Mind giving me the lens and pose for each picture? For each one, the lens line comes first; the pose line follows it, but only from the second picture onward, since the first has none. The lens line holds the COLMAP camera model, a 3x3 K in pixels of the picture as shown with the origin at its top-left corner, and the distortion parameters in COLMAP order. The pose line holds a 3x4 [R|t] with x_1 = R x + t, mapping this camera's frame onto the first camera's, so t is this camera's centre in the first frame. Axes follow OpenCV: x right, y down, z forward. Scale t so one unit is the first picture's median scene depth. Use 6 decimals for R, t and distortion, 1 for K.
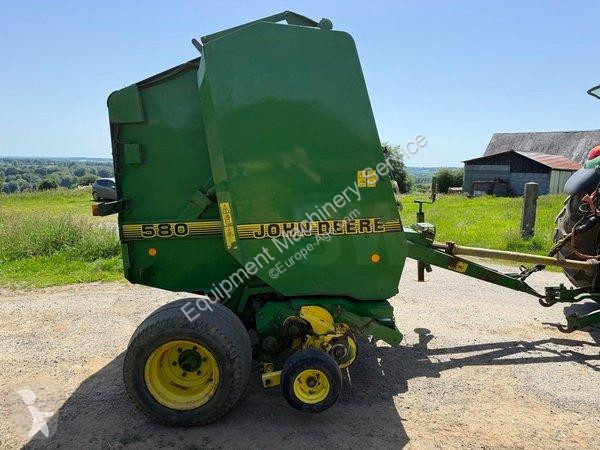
lens RADIAL K [[412.6, 0, 300.0], [0, 412.6, 225.0], [0, 0, 1]] dist [0.080688, -0.103907]
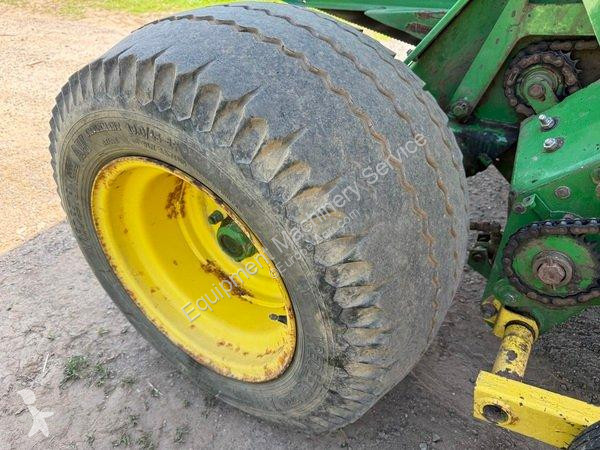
lens RADIAL K [[412.6, 0, 300.0], [0, 412.6, 225.0], [0, 0, 1]] dist [0.080688, -0.103907]
pose [[0.833131, 0.313883, -0.455380, -0.088312], [-0.065431, 0.873512, 0.482385, 0.163462], [0.549192, -0.372094, 0.748287, 0.742597]]
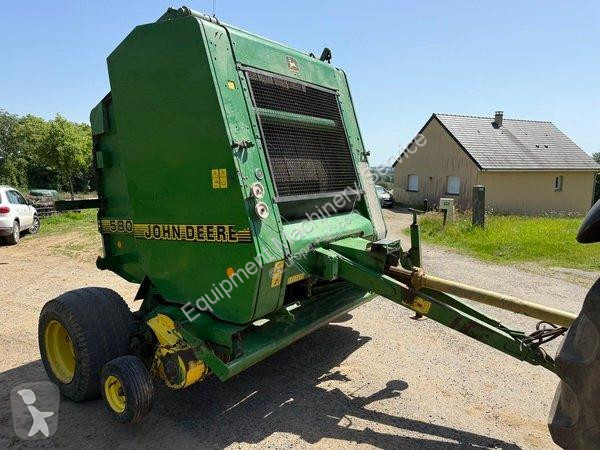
lens RADIAL K [[412.6, 0, 300.0], [0, 412.6, 225.0], [0, 0, 1]] dist [0.080688, -0.103907]
pose [[0.796970, 0.055054, -0.601504, 0.804922], [-0.061551, 0.998056, 0.009795, -0.033646], [0.600874, 0.029217, 0.798810, 0.410609]]
